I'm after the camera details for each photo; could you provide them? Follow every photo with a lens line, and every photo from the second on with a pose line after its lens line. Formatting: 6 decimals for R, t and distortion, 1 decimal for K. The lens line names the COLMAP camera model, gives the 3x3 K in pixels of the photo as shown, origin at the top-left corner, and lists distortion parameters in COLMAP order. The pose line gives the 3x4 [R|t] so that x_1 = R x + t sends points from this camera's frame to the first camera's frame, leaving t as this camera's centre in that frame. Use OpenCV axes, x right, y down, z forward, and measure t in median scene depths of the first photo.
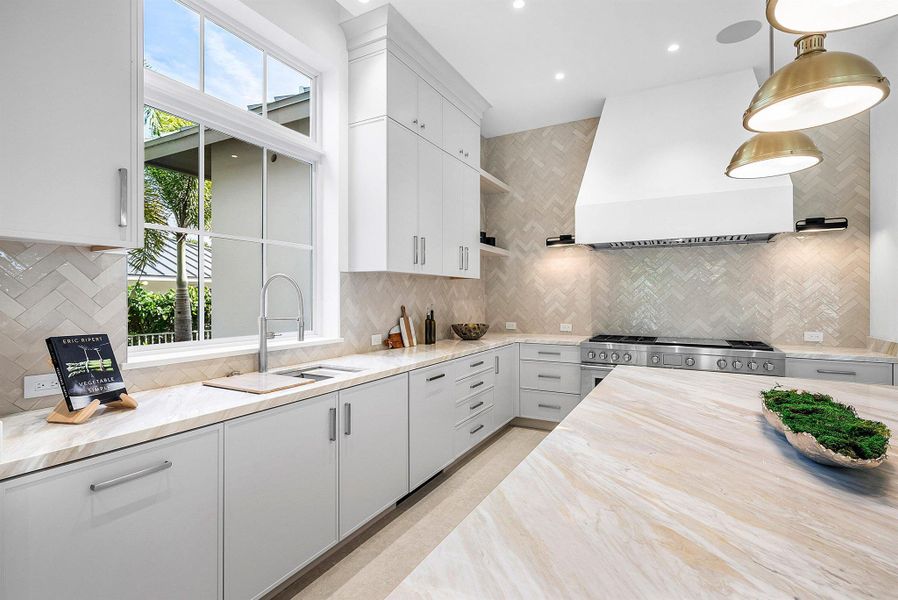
lens RADIAL K [[421.7, 0, 444.9], [0, 421.7, 298.8], [0, 0, 1]] dist [-0.004985, -0.000072]
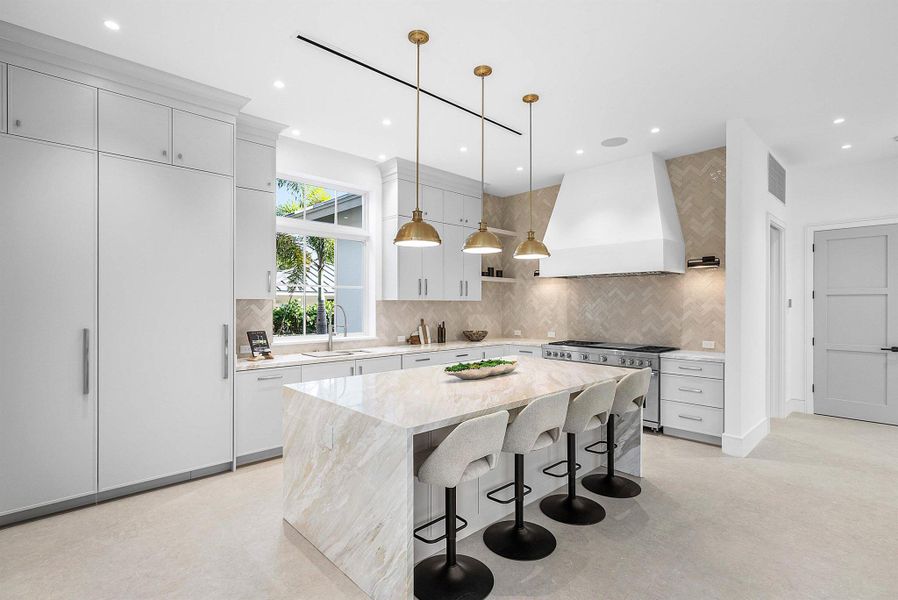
lens RADIAL K [[421.7, 0, 450.2], [0, 421.7, 304.4], [0, 0, 1]] dist [-0.004985, -0.000072]
pose [[0.953761, -0.000319, -0.300566, 0.508503], [-0.000663, 0.999995, -0.003163, -0.035448], [0.300565, 0.003216, 0.953756, -0.544357]]
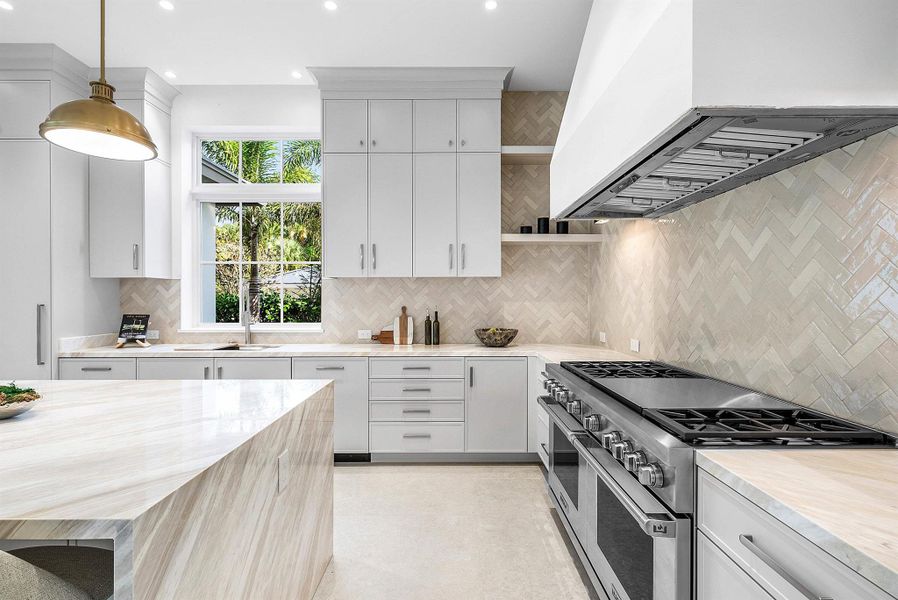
lens RADIAL K [[421.7, 0, 457.3], [0, 421.7, 300.5], [0, 0, 1]] dist [-0.004985, -0.000072]
pose [[0.494298, 0.003170, -0.869287, 0.932689], [-0.000610, 0.999994, 0.003300, -0.002394], [0.869292, -0.001100, 0.494297, 0.595272]]
